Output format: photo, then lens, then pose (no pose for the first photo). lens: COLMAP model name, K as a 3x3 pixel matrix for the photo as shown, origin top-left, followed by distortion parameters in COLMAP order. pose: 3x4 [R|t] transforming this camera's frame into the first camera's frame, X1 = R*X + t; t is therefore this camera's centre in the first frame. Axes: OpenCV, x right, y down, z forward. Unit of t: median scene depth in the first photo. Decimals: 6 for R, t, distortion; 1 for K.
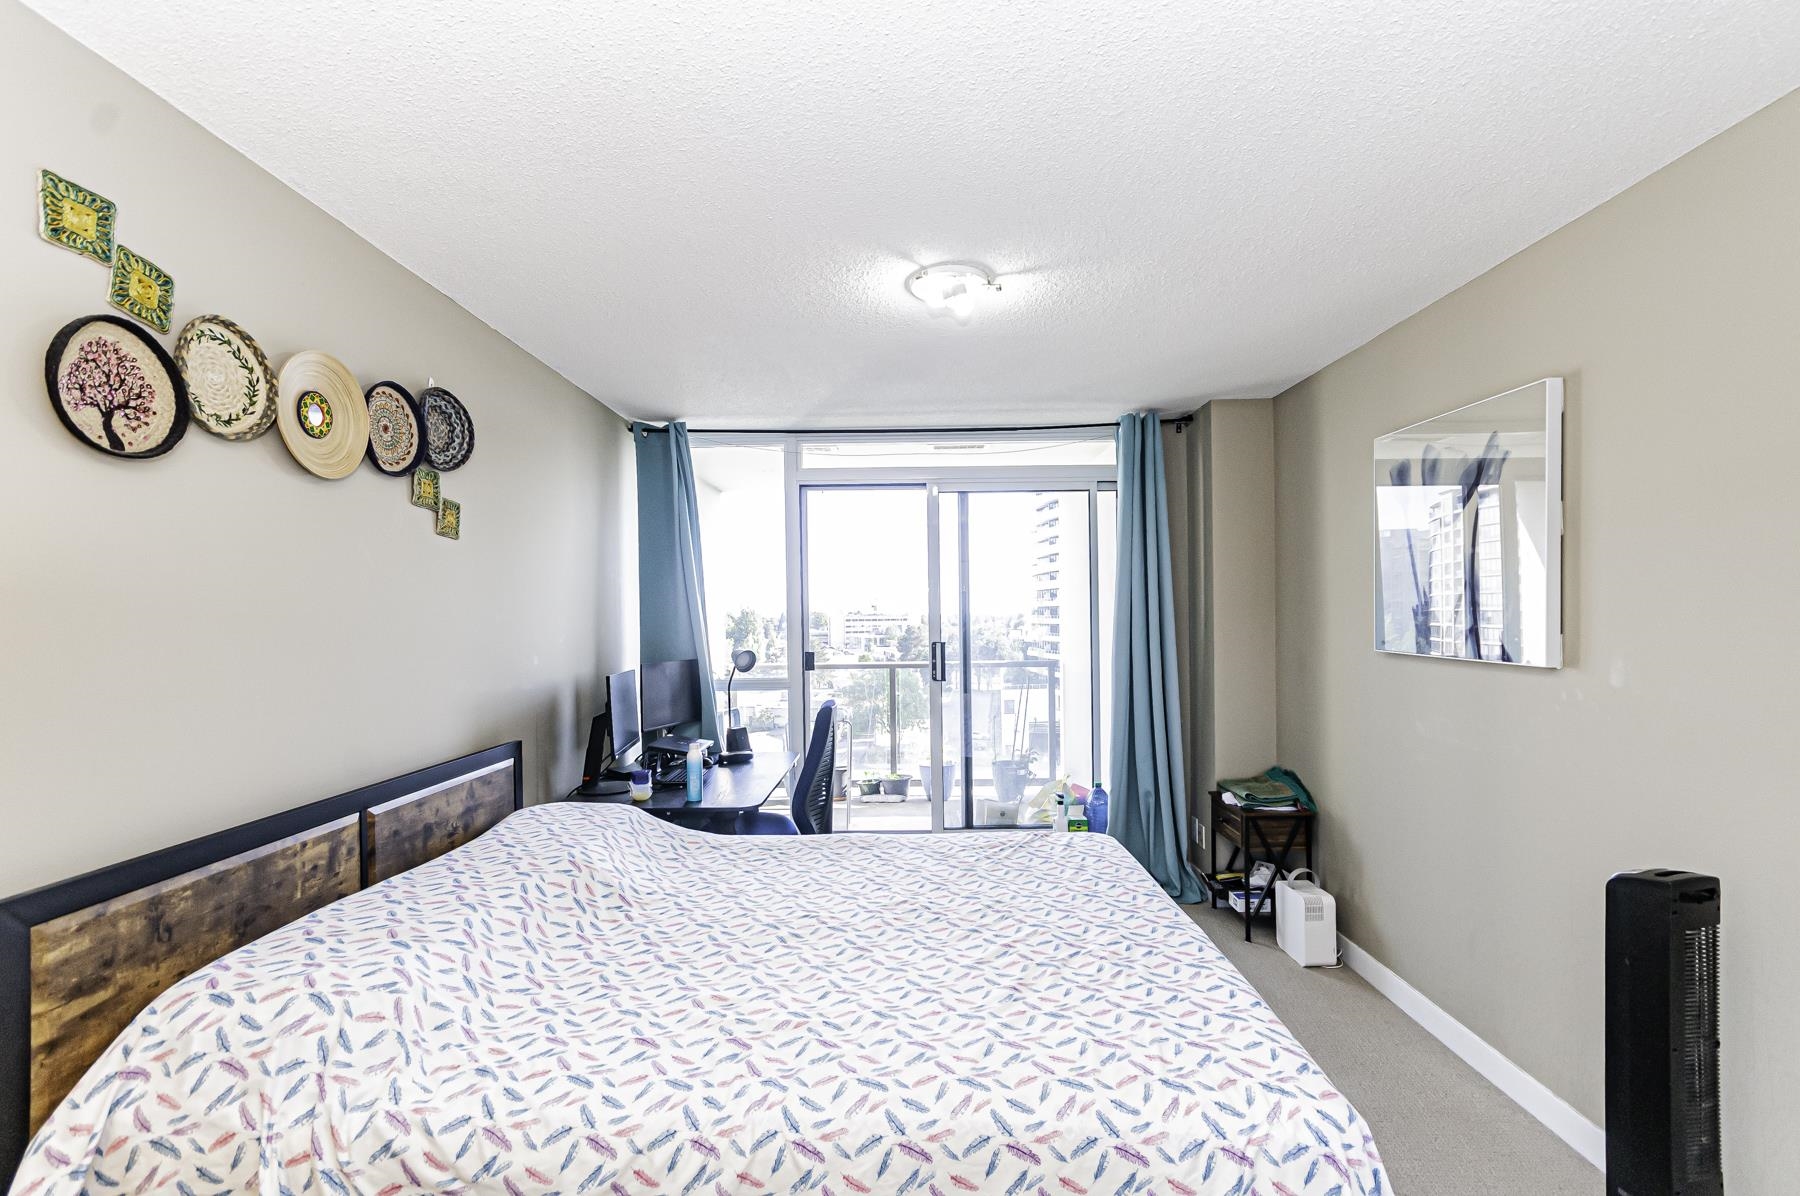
lens RADIAL K [[783.8, 0, 902.3], [0, 783.8, 619.0], [0, 0, 1]] dist [-0.001038, 0.004457]
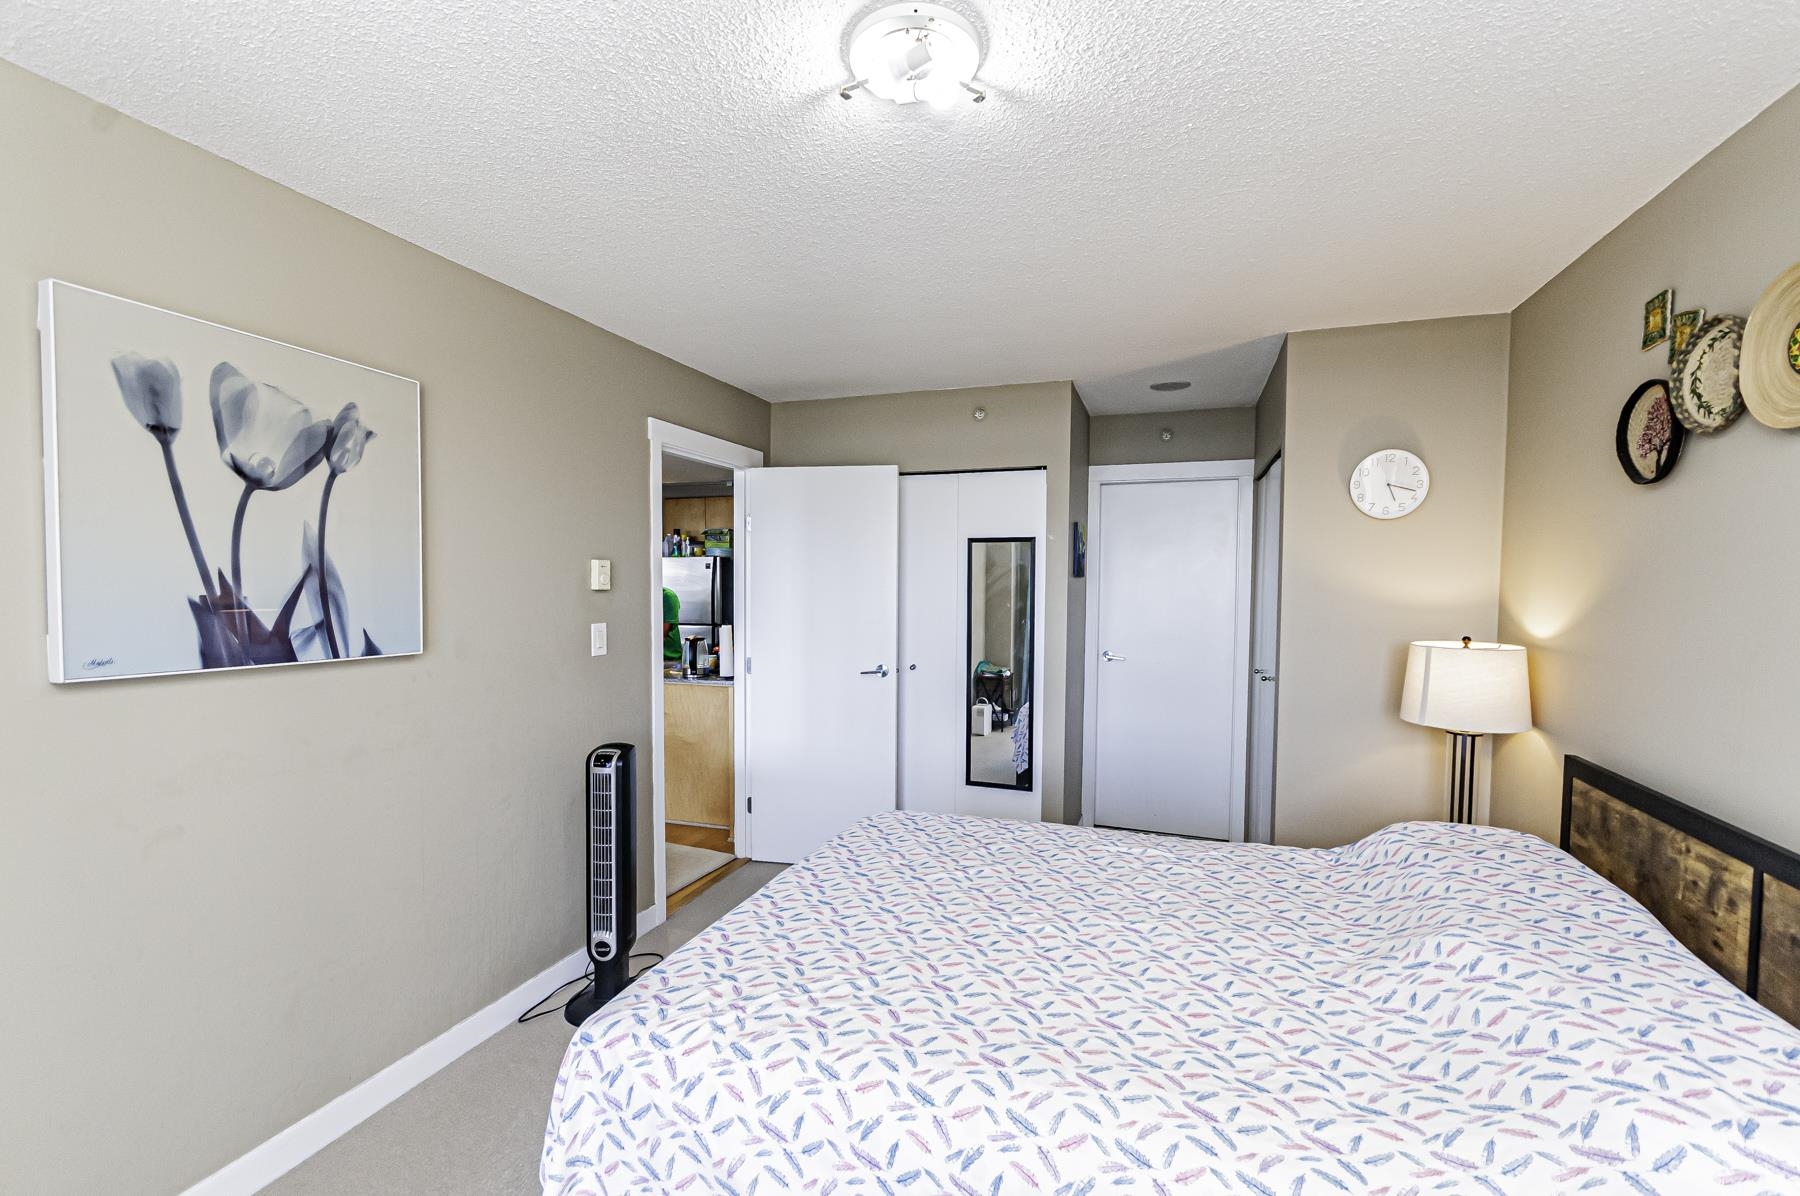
lens RADIAL K [[783.8, 0, 902.3], [0, 783.8, 619.0], [0, 0, 1]] dist [-0.001038, 0.004457]
pose [[-0.948618, -0.009443, 0.316283, -0.130350], [0.007135, 0.998662, 0.051219, -0.032983], [-0.316344, 0.050844, -0.947281, 1.694048]]
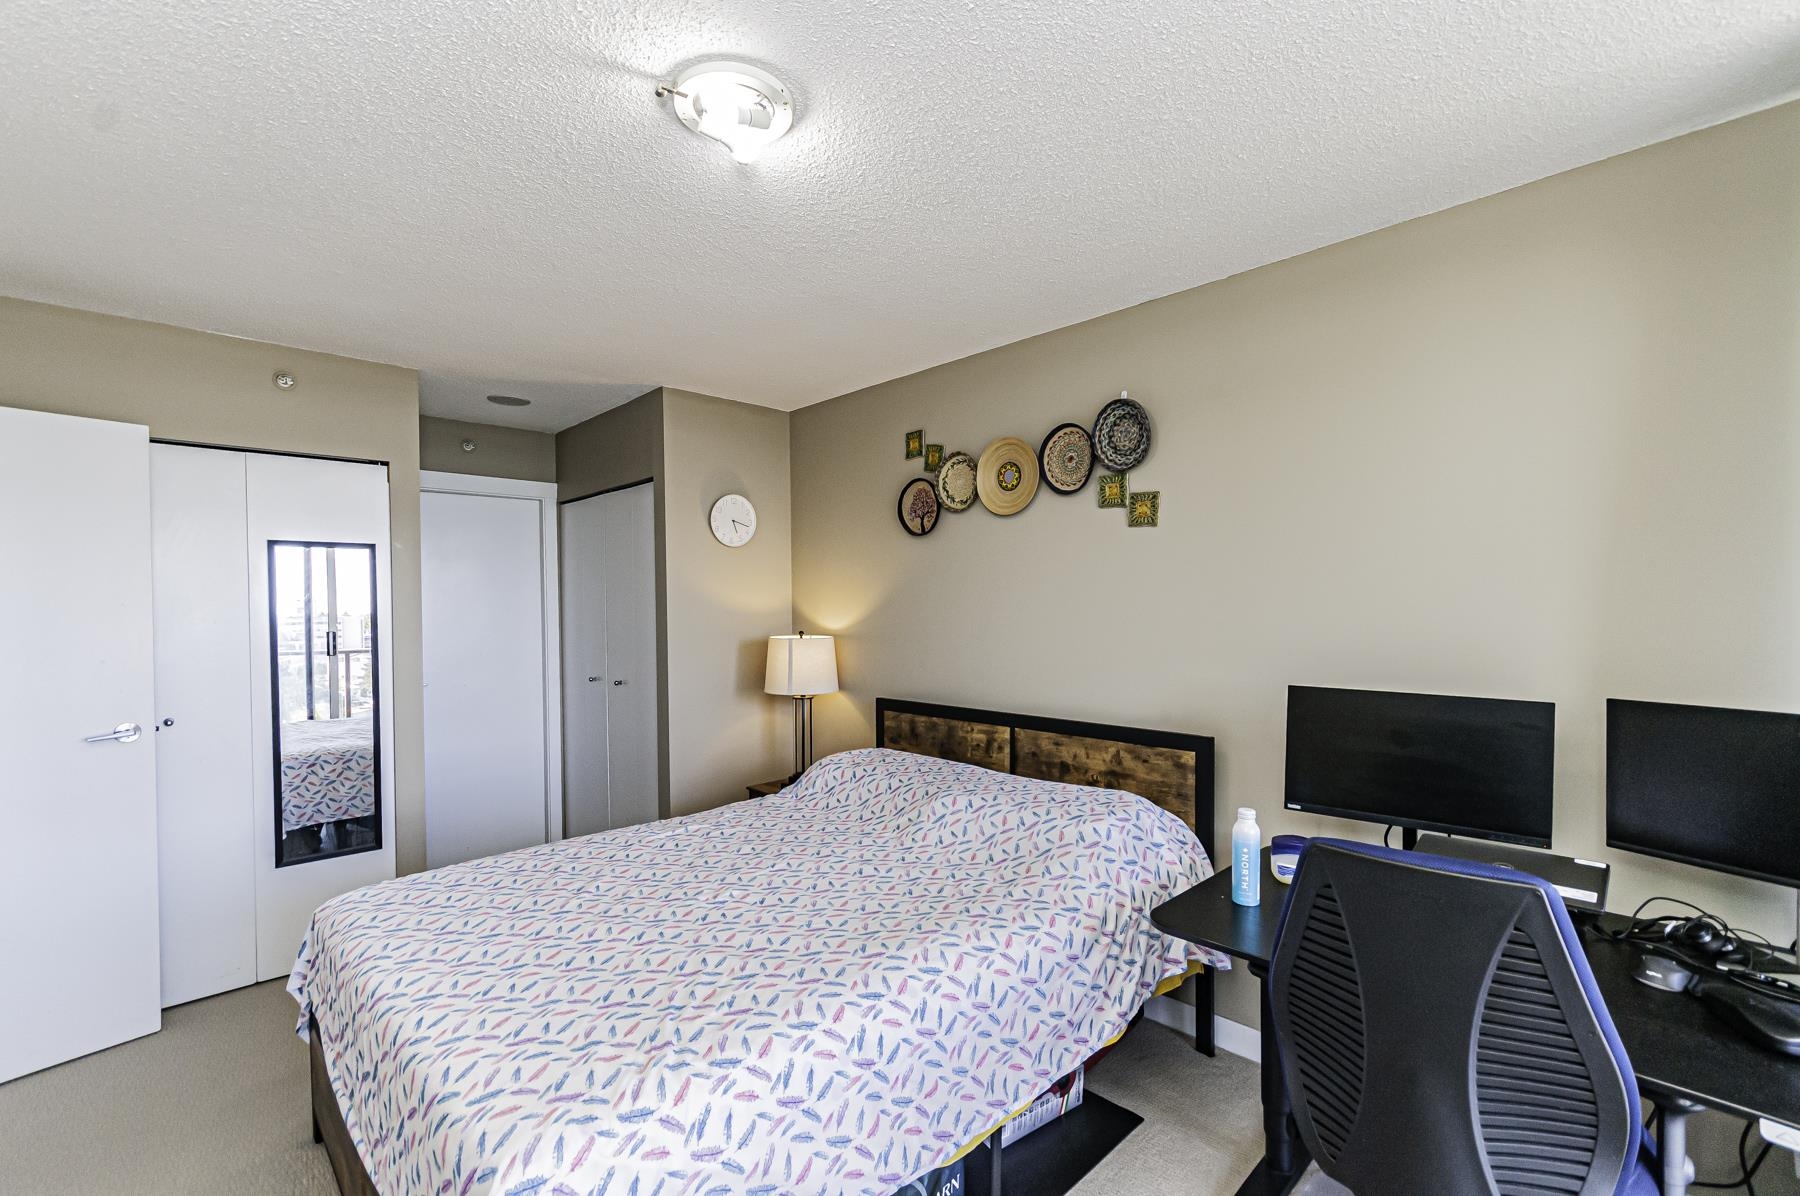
lens RADIAL K [[783.8, 0, 902.3], [0, 783.8, 619.0], [0, 0, 1]] dist [-0.001038, 0.004457]
pose [[-0.709841, 0.029940, -0.703725, 0.467220], [0.013786, 0.999495, 0.028617, -0.012840], [0.704227, 0.010612, -0.709896, 1.677912]]
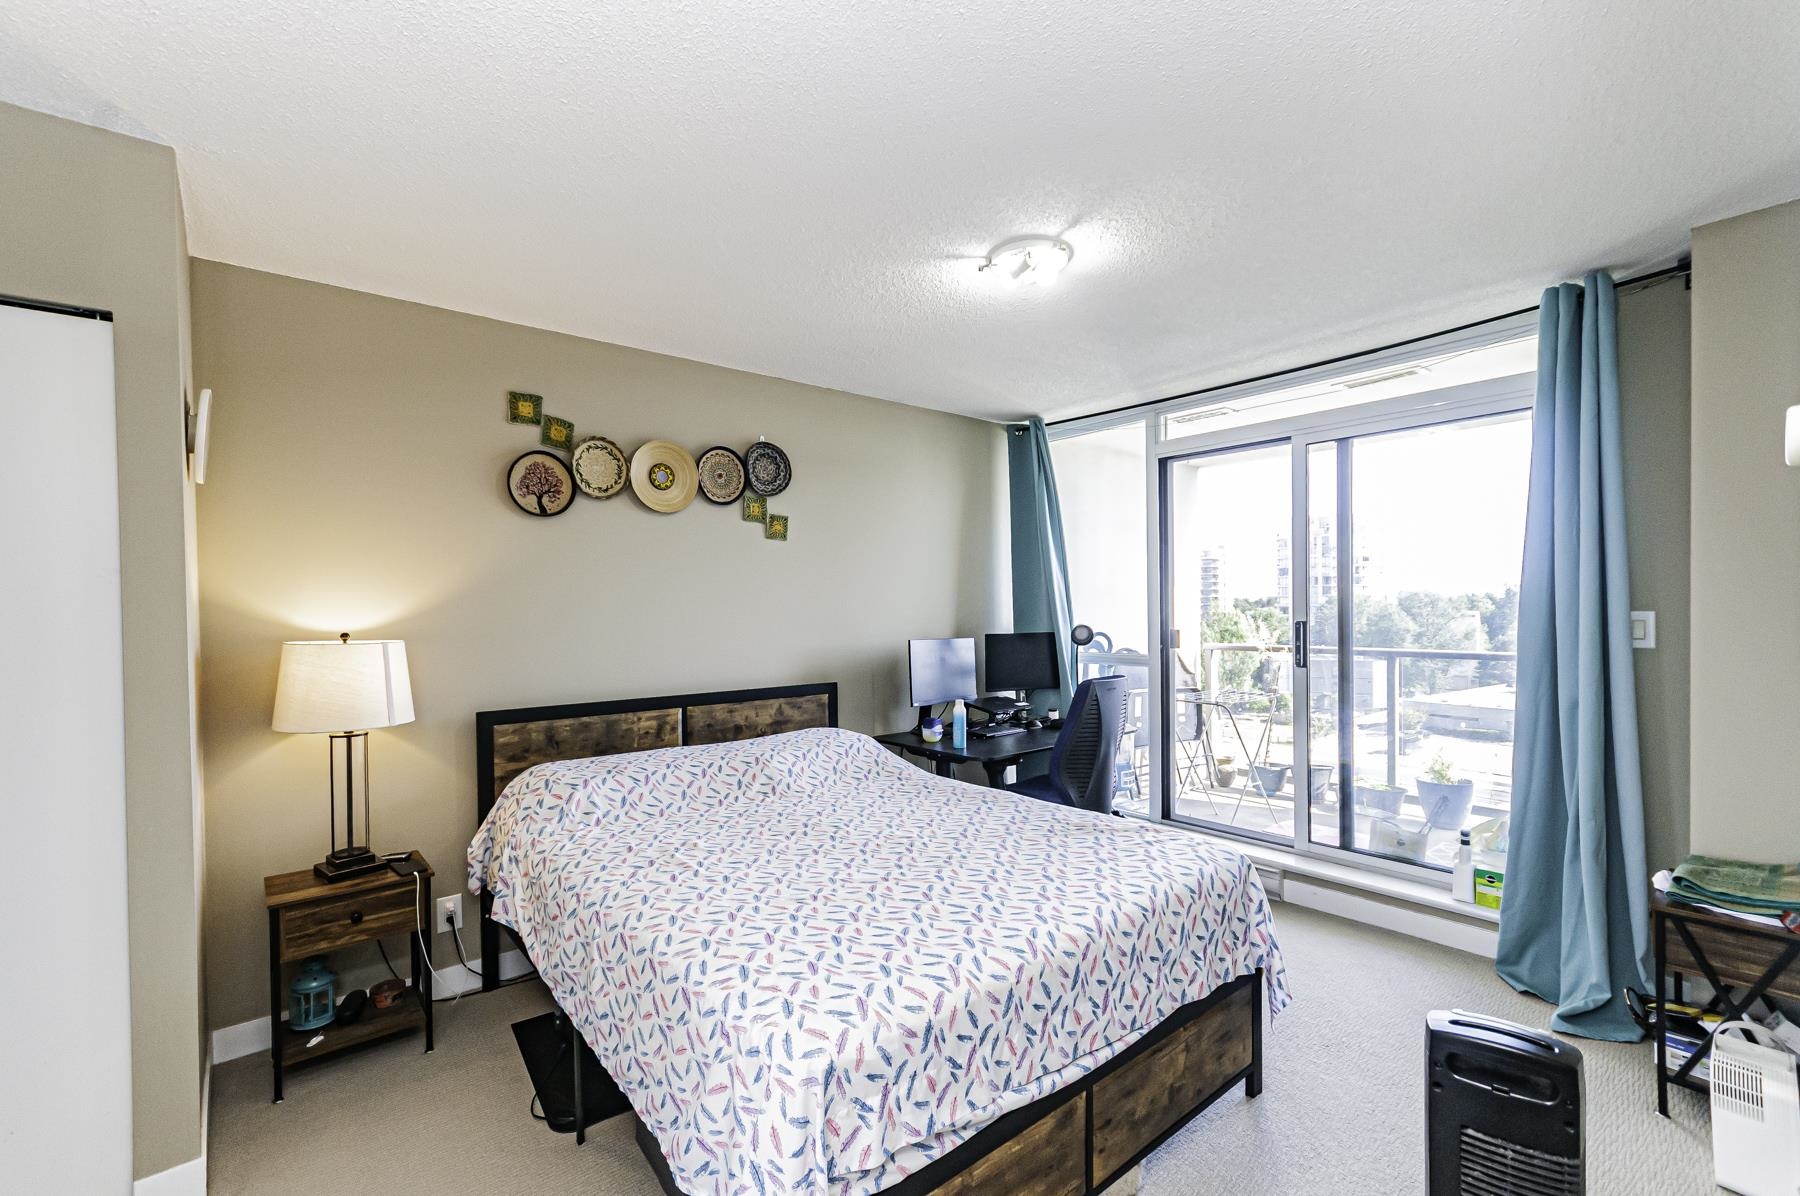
lens RADIAL K [[783.8, 0, 902.3], [0, 783.8, 619.0], [0, 0, 1]] dist [-0.001038, 0.004457]
pose [[0.651060, 0.017687, -0.758820, 0.777512], [0.000296, 0.999722, 0.023555, 0.012386], [0.759026, -0.015560, 0.650874, 0.225317]]
